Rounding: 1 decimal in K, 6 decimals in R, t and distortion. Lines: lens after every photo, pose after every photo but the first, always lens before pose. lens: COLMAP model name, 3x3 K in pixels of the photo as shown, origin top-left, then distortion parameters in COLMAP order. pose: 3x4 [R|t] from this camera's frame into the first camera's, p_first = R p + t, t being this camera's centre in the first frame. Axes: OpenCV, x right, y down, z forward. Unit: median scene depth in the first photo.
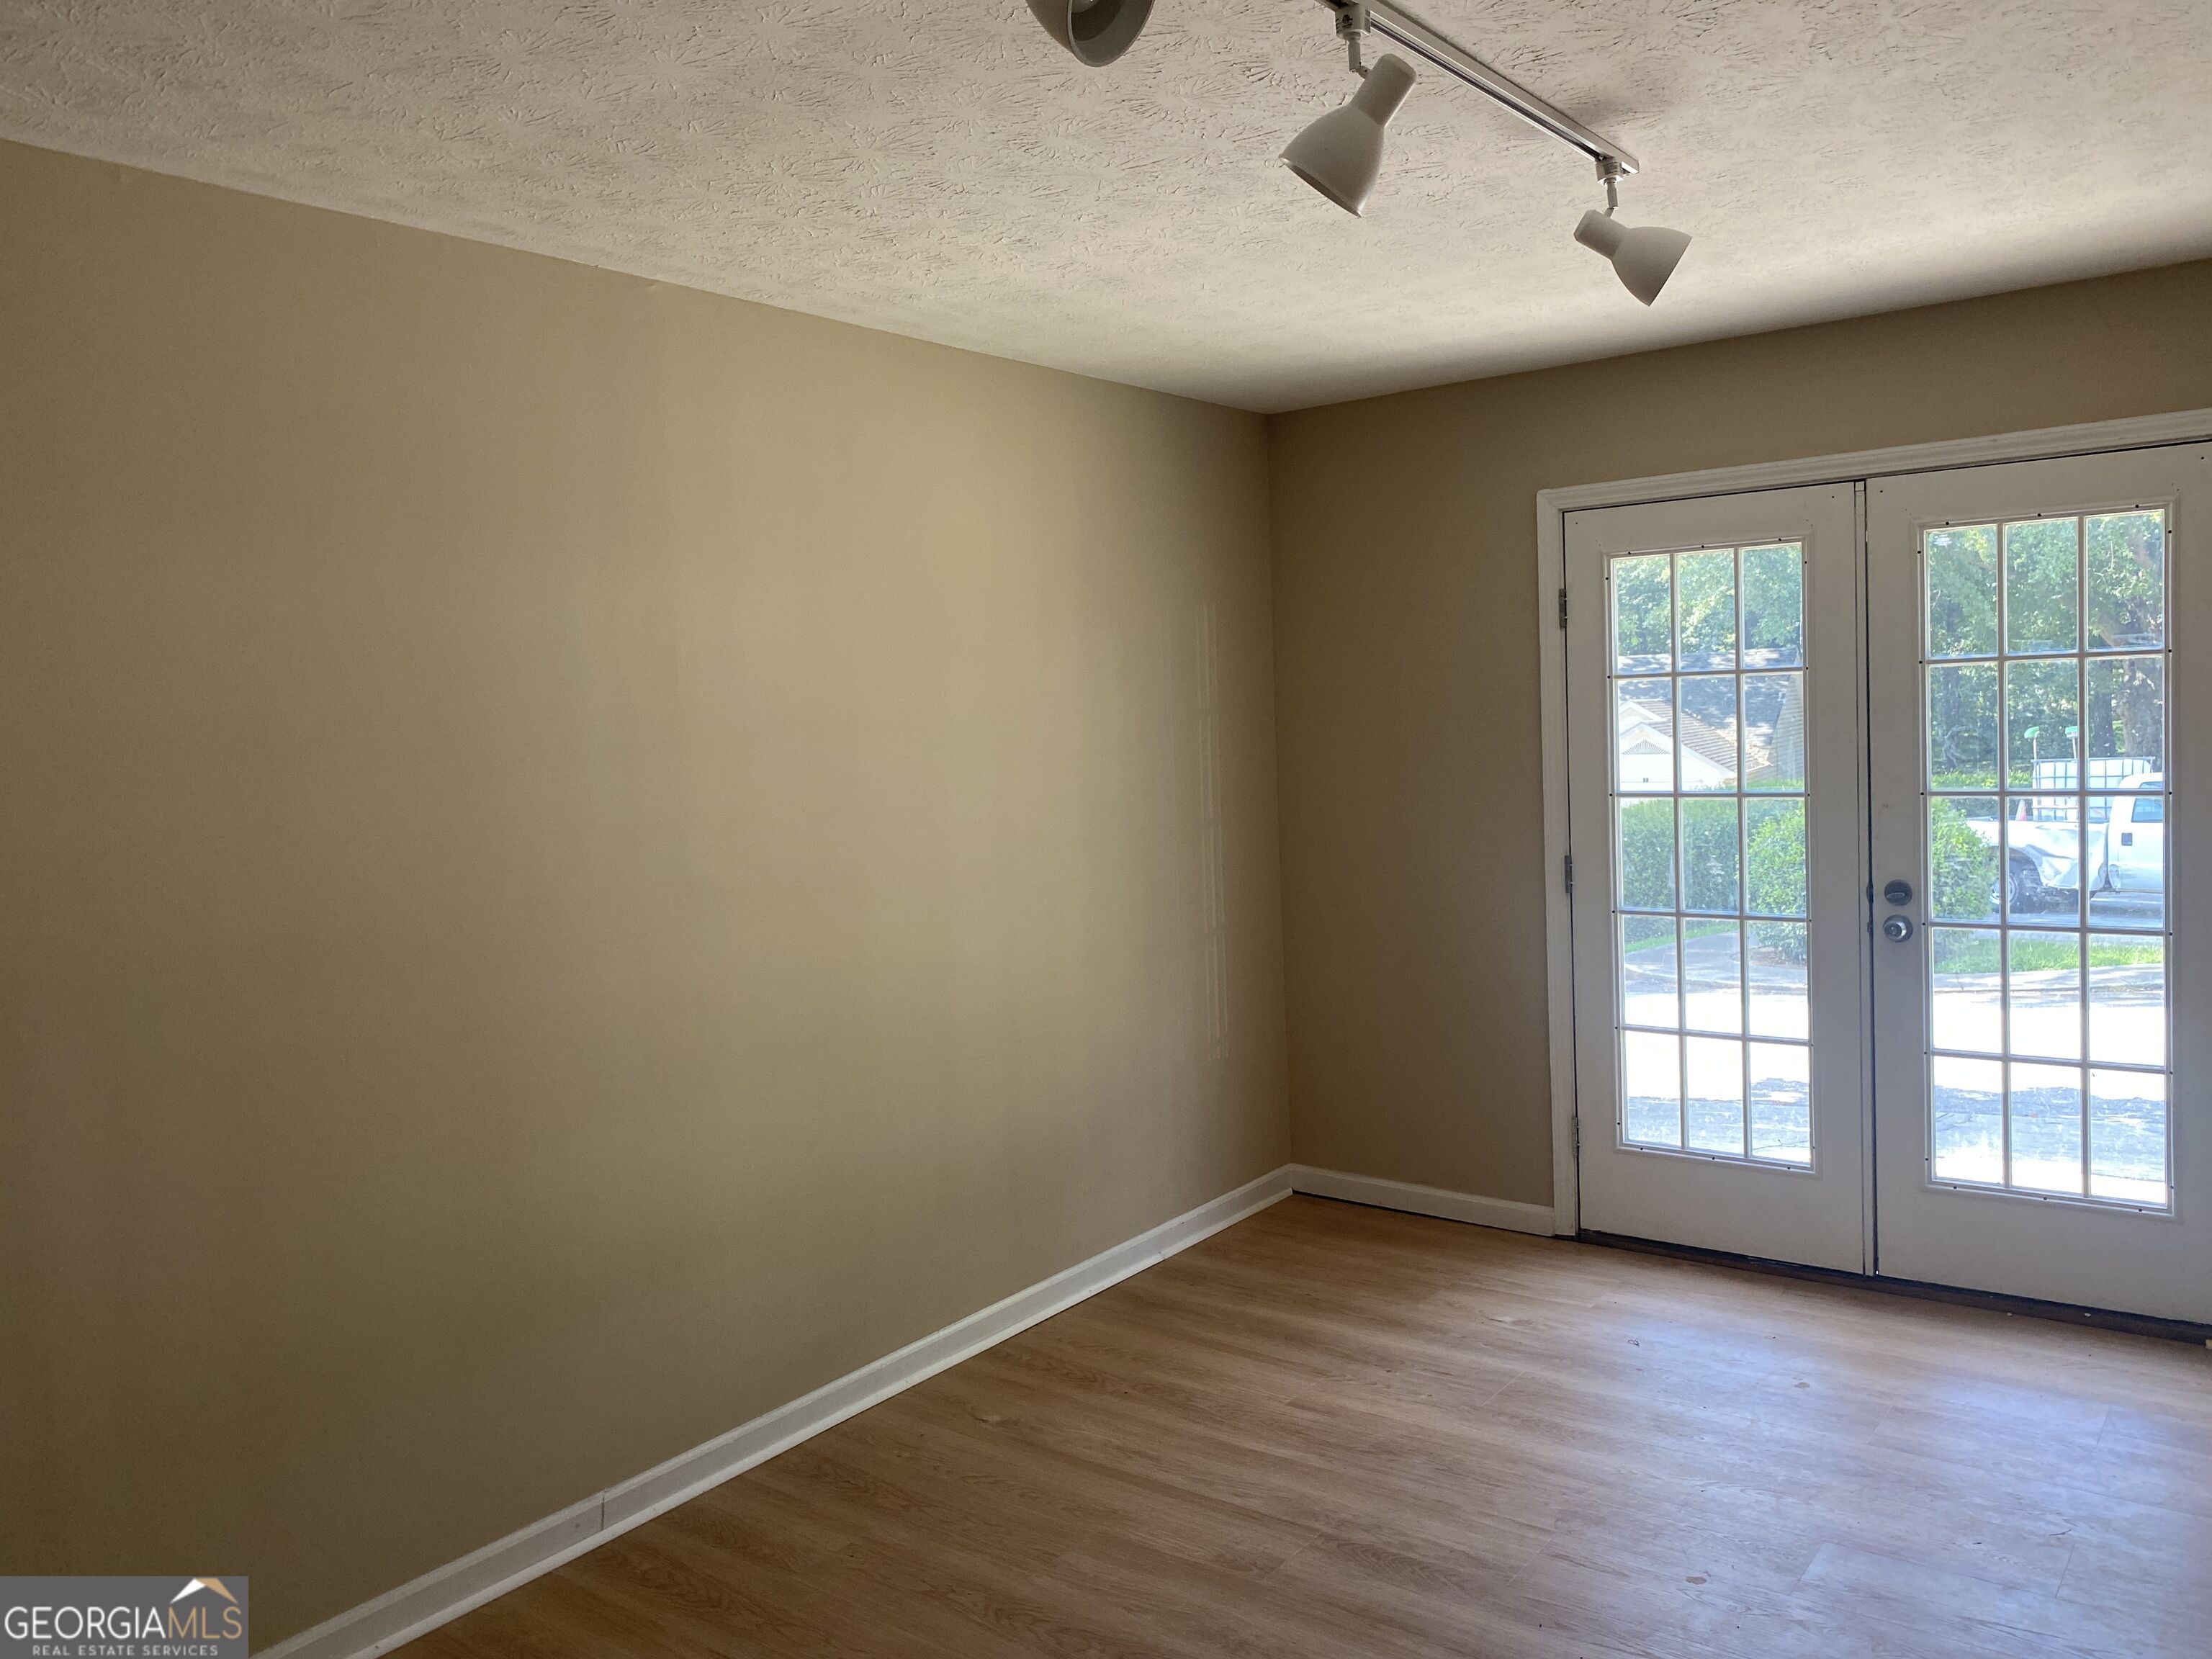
lens RADIAL K [[1712.5, 0, 1117.3], [0, 1712.5, 824.2], [0, 0, 1]] dist [0.048114, -0.043467]
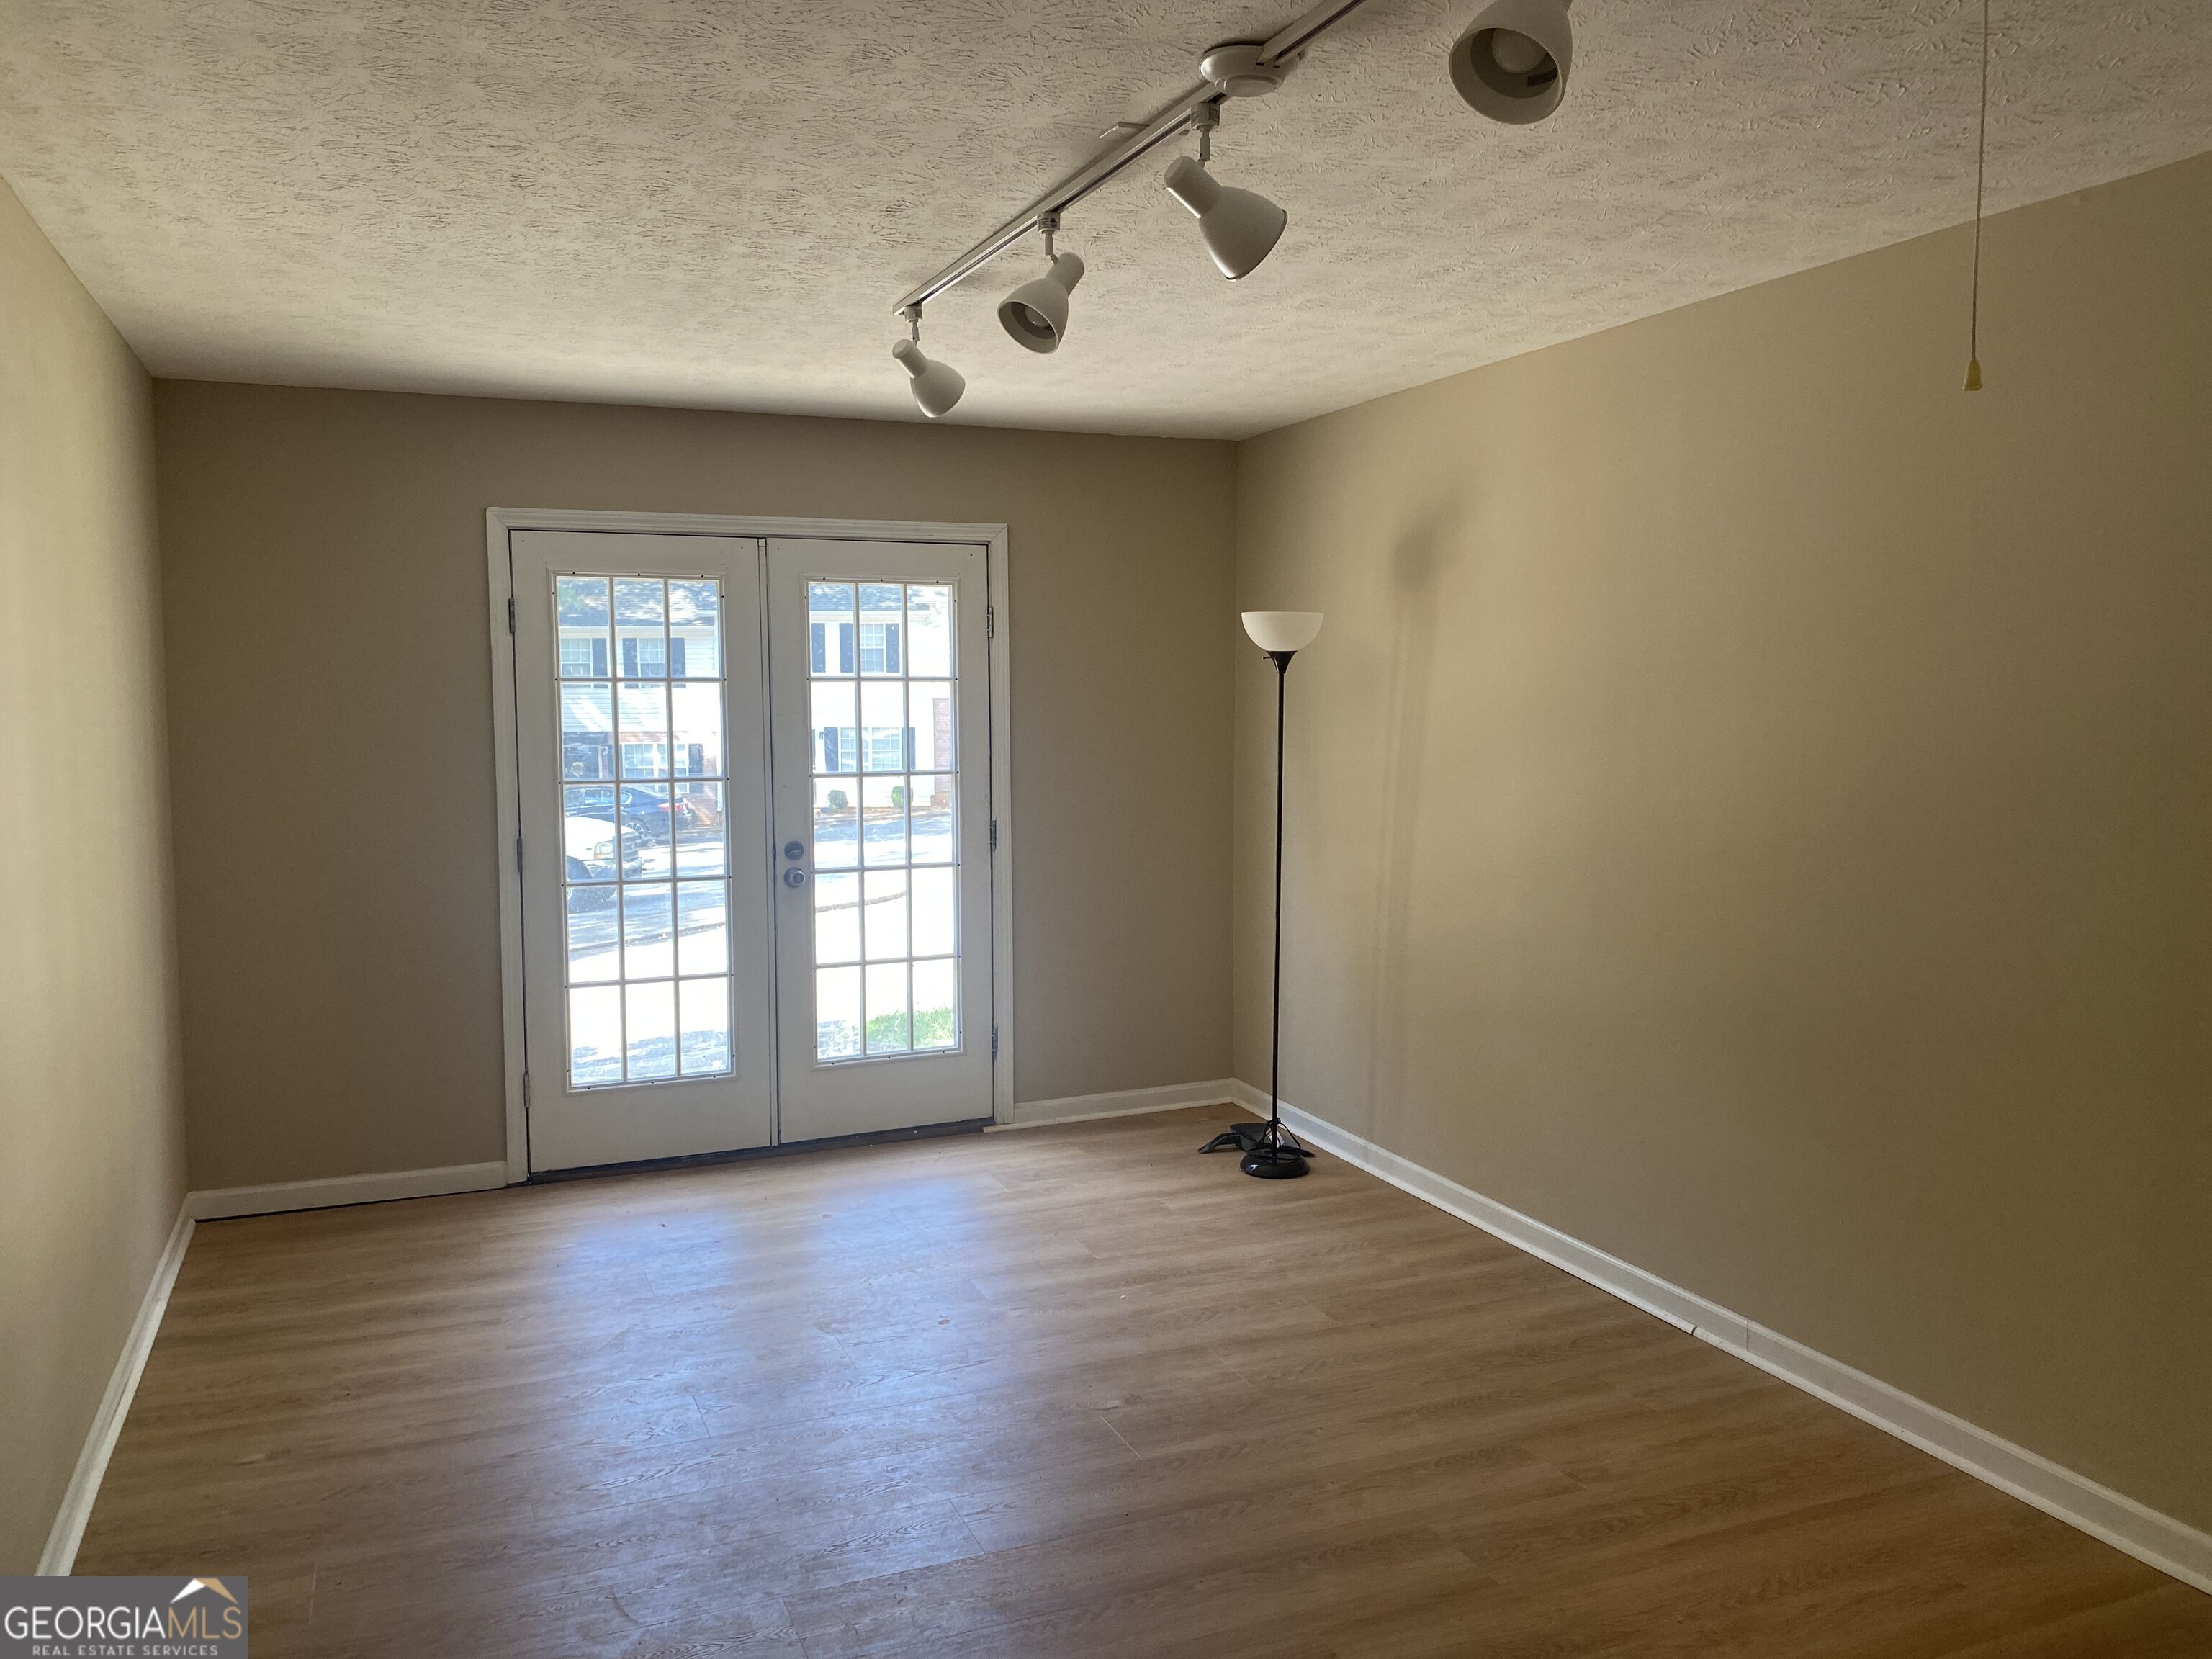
lens RADIAL K [[1712.5, 0, 1121.2], [0, 1712.5, 832.1], [0, 0, 1]] dist [0.048114, -0.043467]
pose [[0.500609, -0.034591, 0.864982, -0.539659], [0.047079, 0.998810, 0.012696, 0.019401], [-0.864392, 0.034366, 0.501643, 0.109366]]
